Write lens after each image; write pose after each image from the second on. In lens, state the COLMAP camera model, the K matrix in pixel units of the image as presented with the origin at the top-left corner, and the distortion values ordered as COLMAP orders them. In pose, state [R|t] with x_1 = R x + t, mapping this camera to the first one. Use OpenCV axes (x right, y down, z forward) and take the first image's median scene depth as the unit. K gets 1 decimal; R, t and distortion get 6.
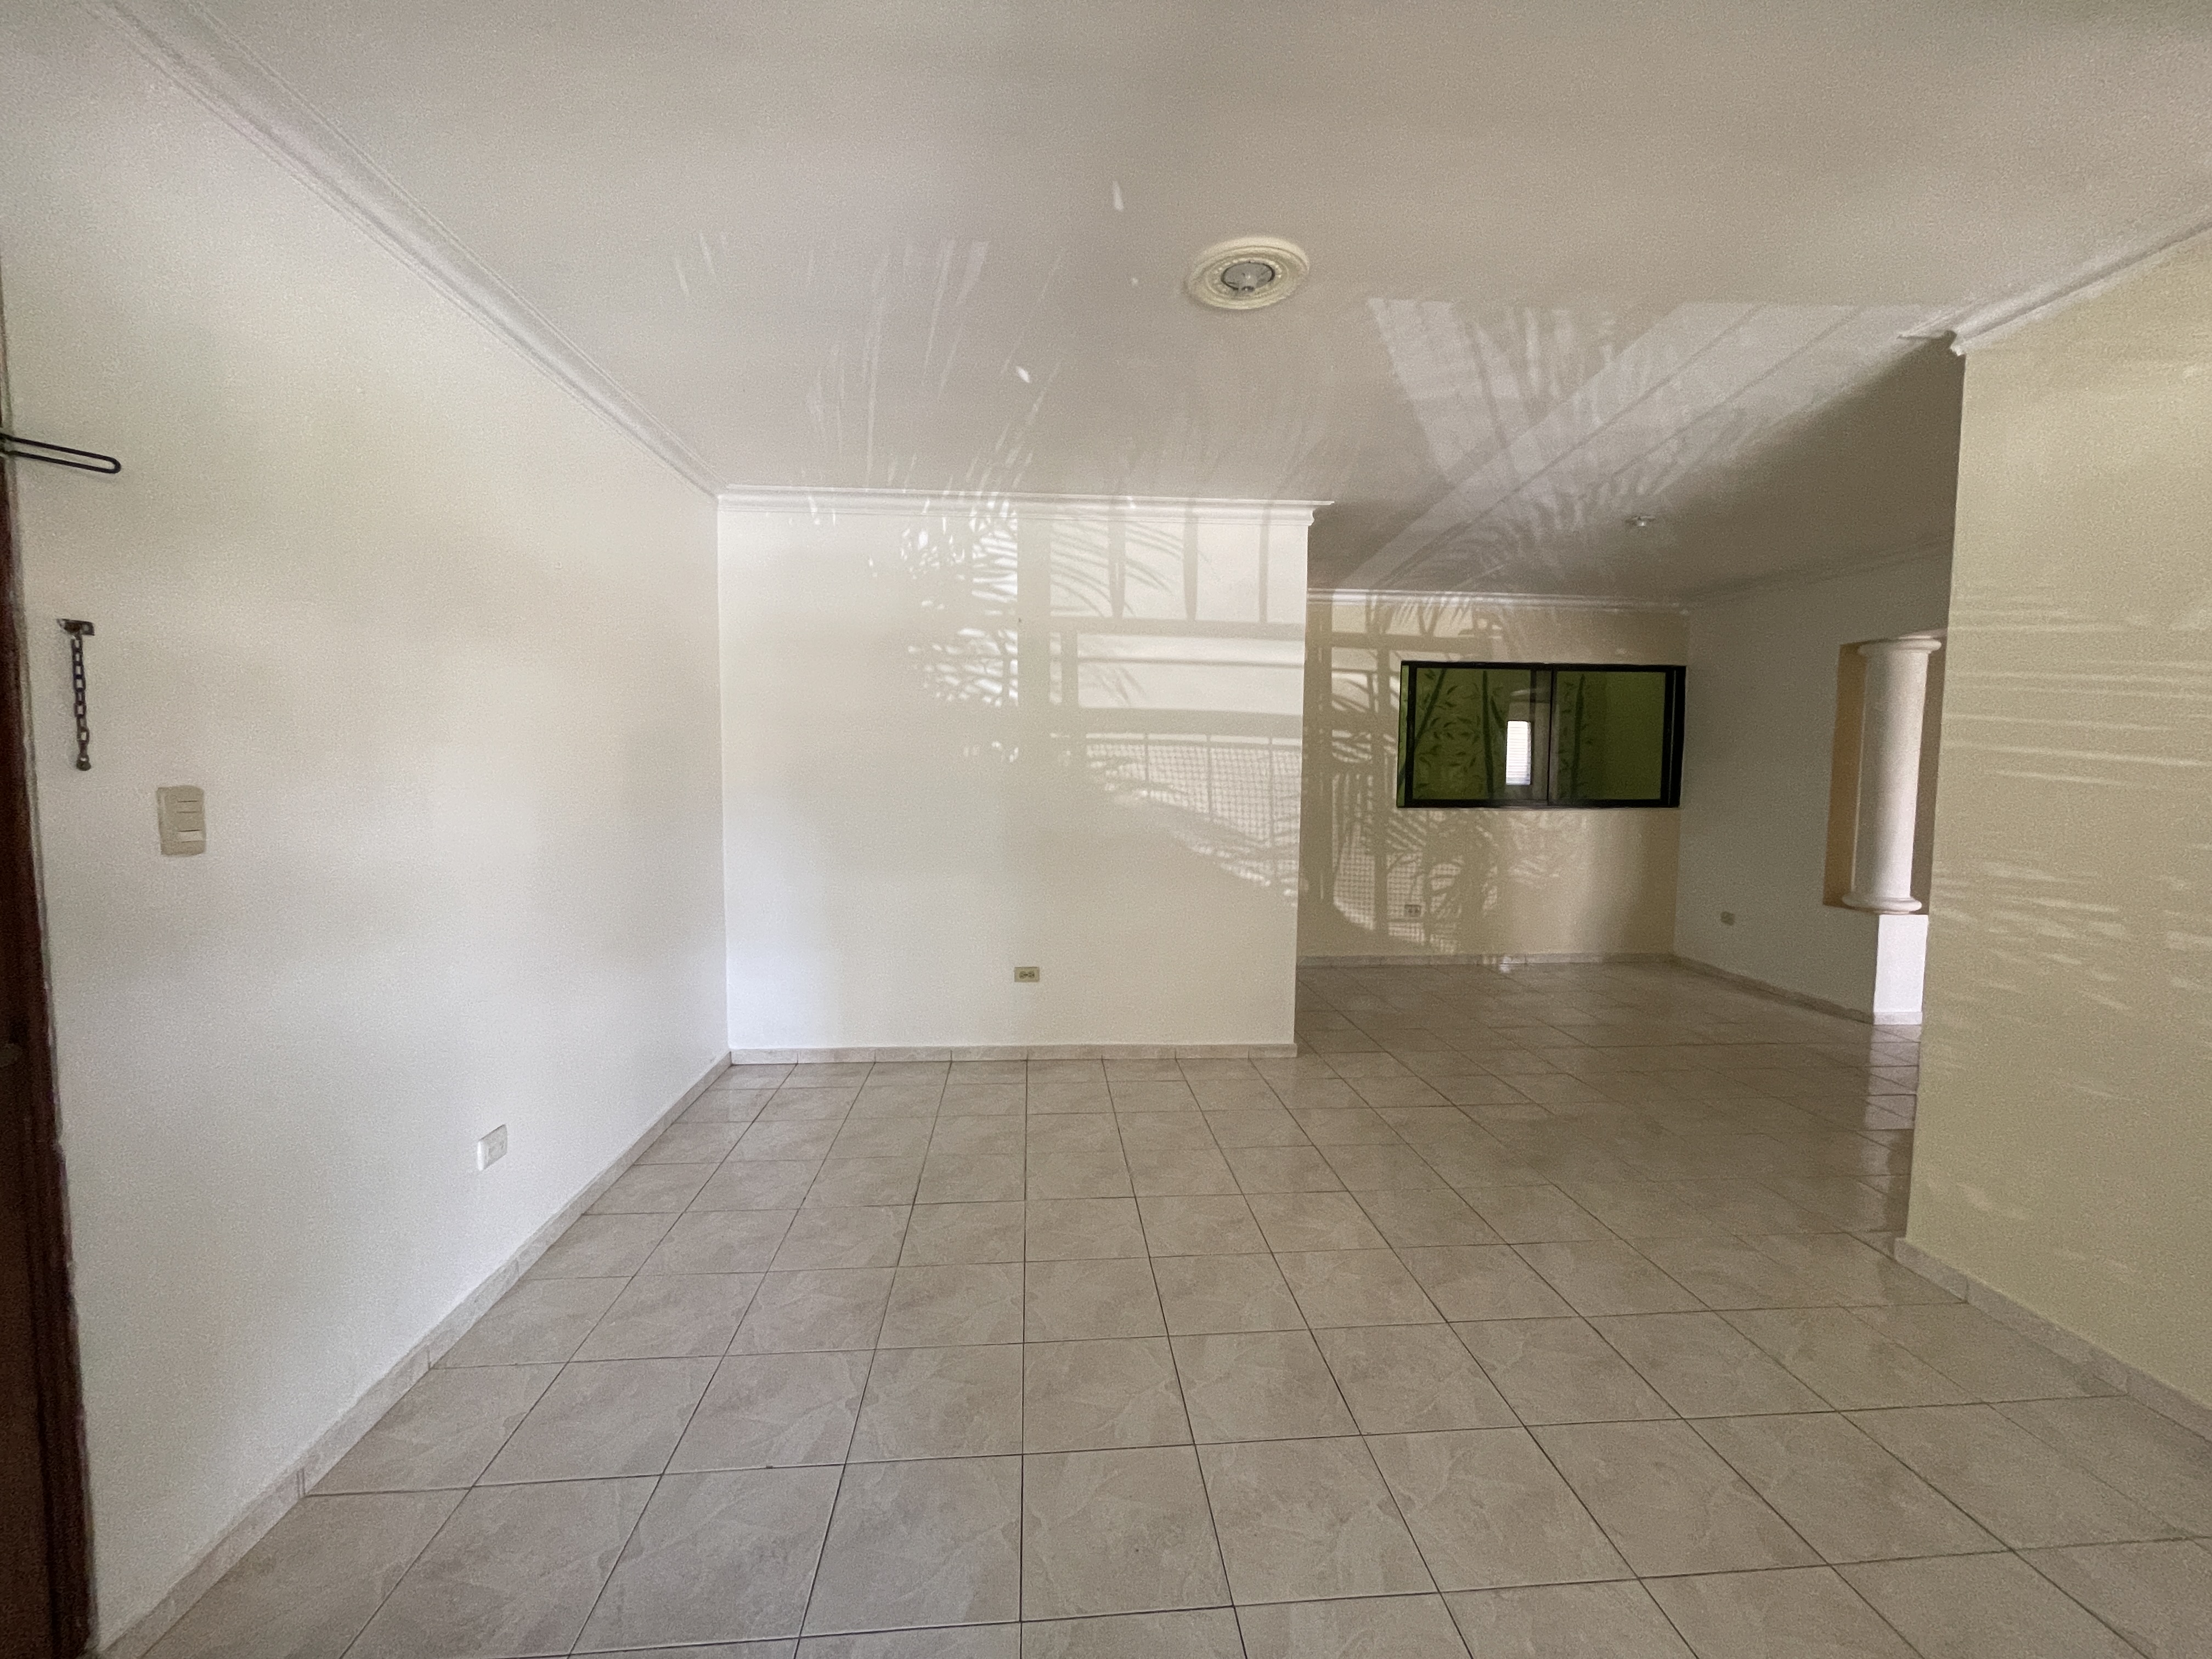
lens RADIAL K [[900.4, 0, 1106.0], [0, 900.4, 829.5], [0, 0, 1]] dist [-0.000120, 0.000160]
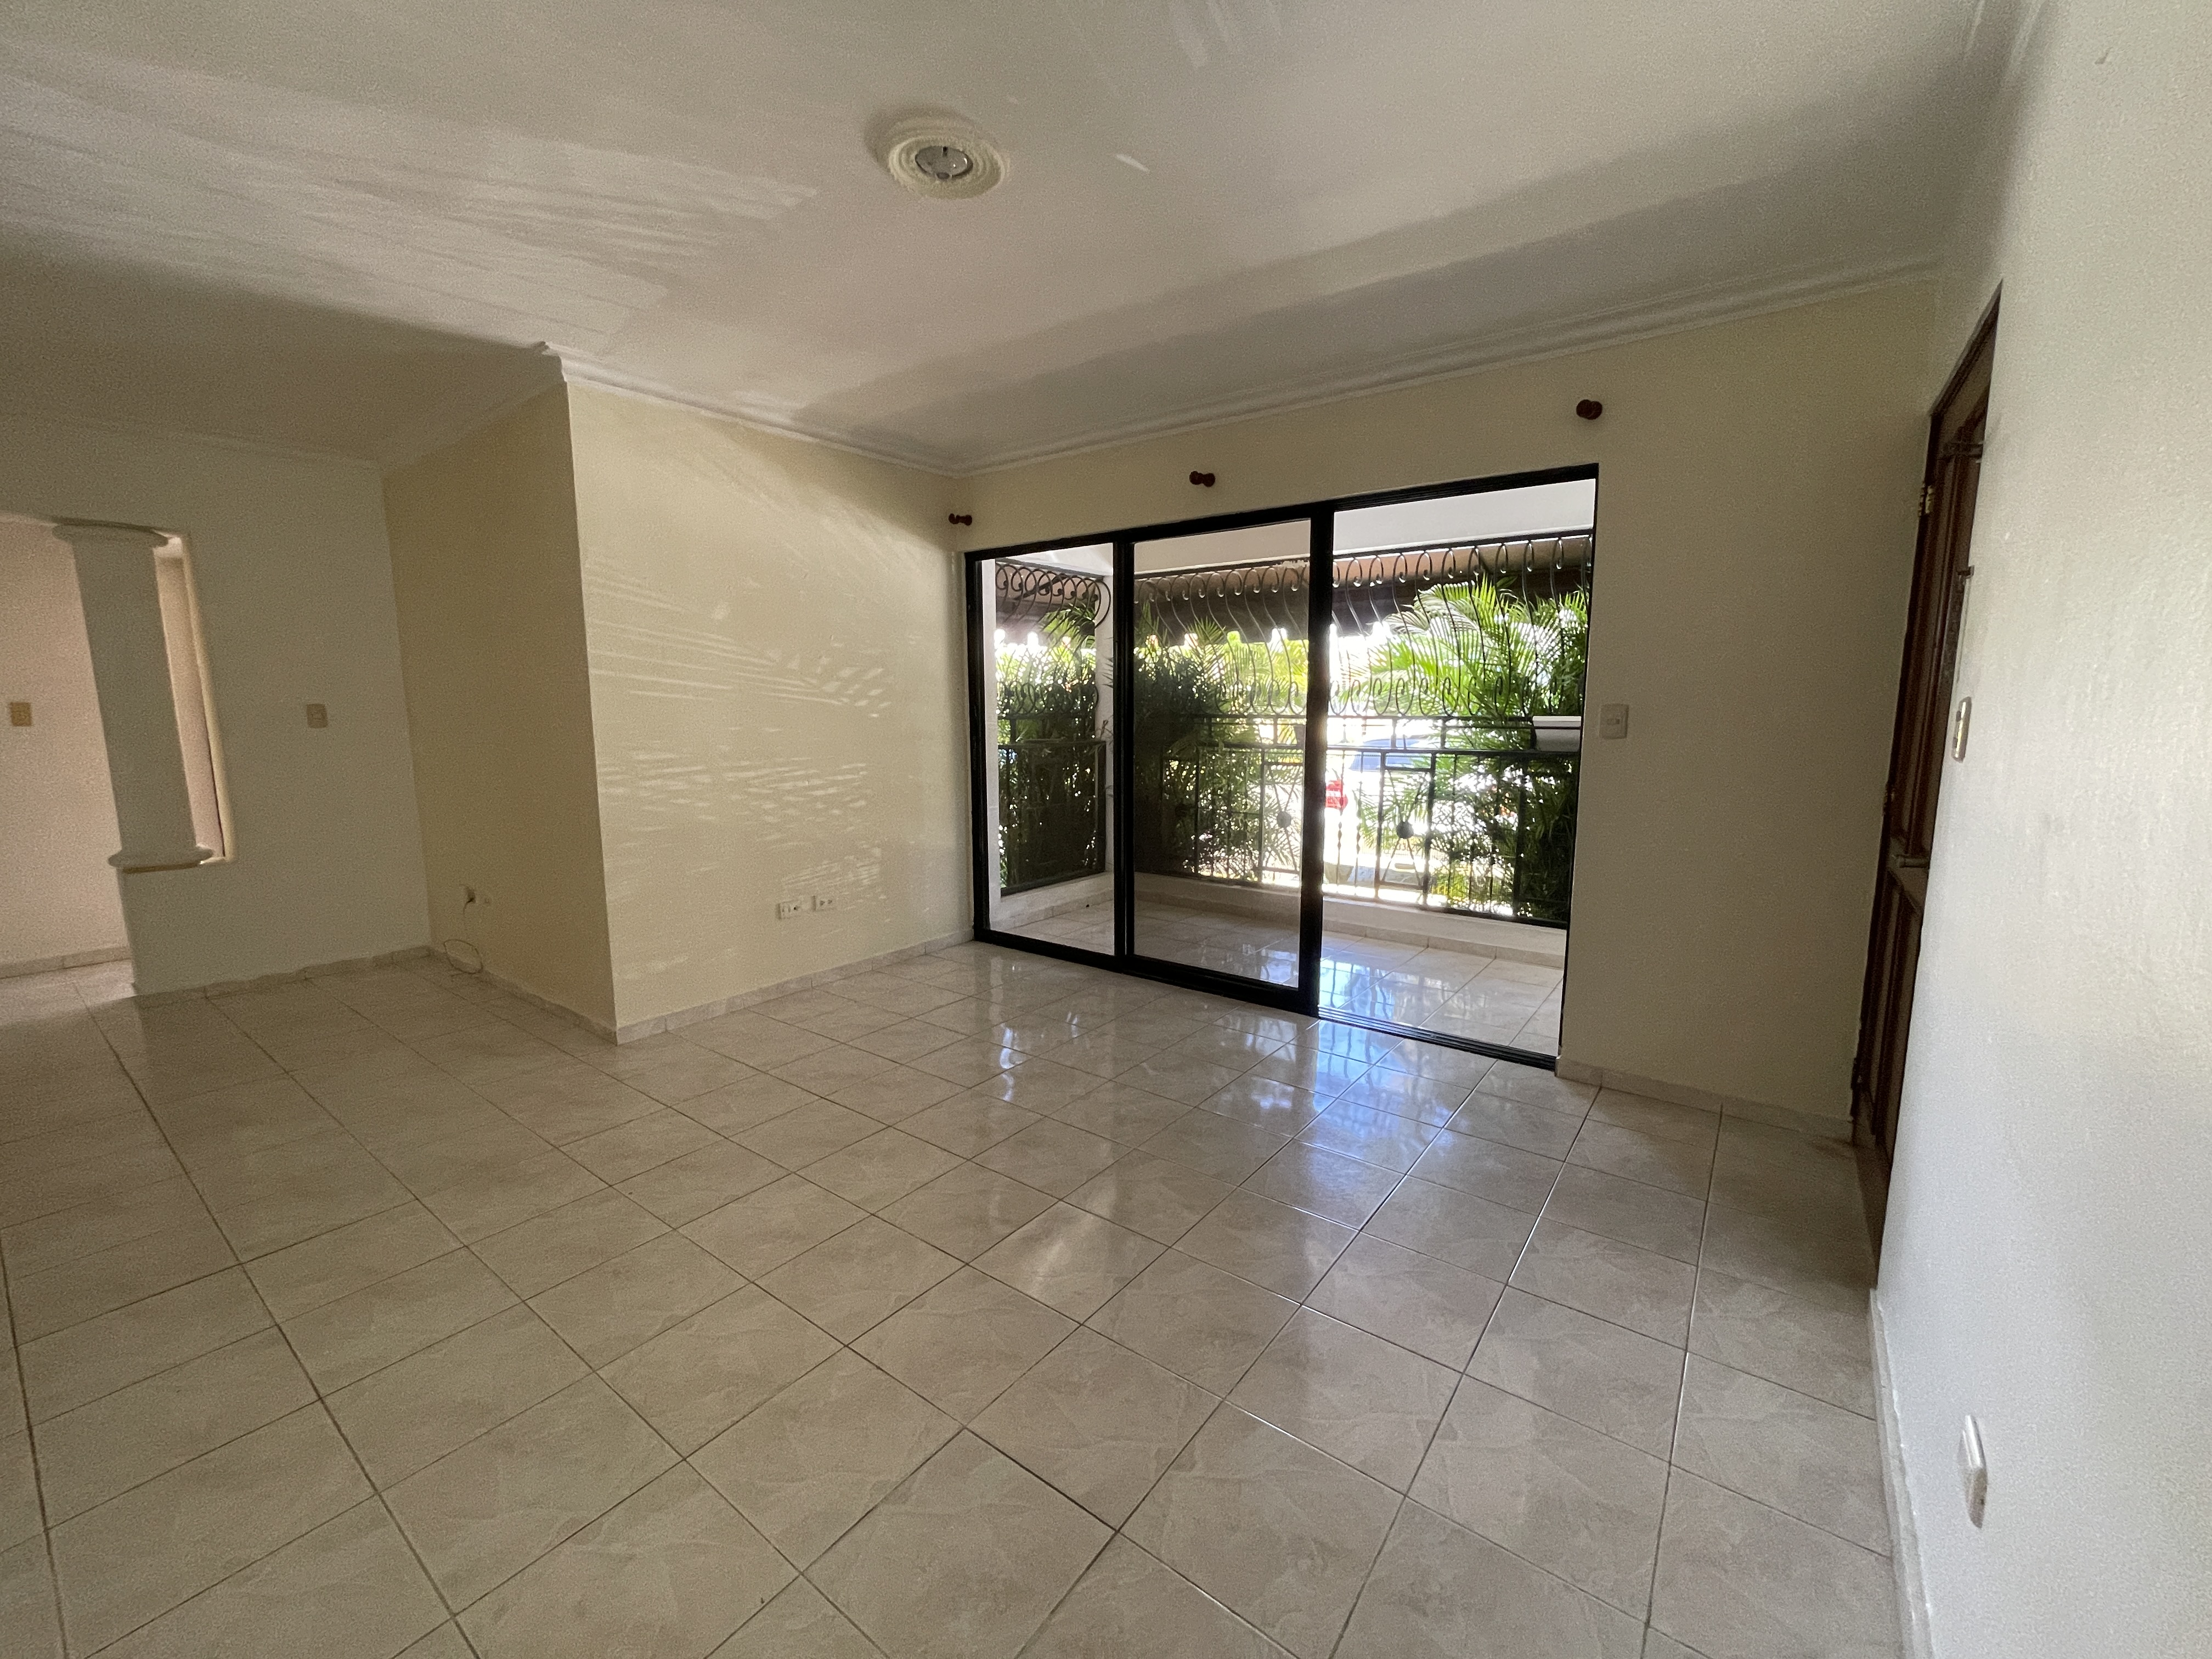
lens RADIAL K [[897.0, 0, 1099.2], [0, 897.0, 821.2], [0, 0, 1]] dist [-0.001255, 0.000280]
pose [[-0.745073, -0.092354, 0.660558, -0.350704], [0.045248, 0.981087, 0.188206, -0.055259], [-0.665446, 0.170116, -0.726803, 0.908809]]
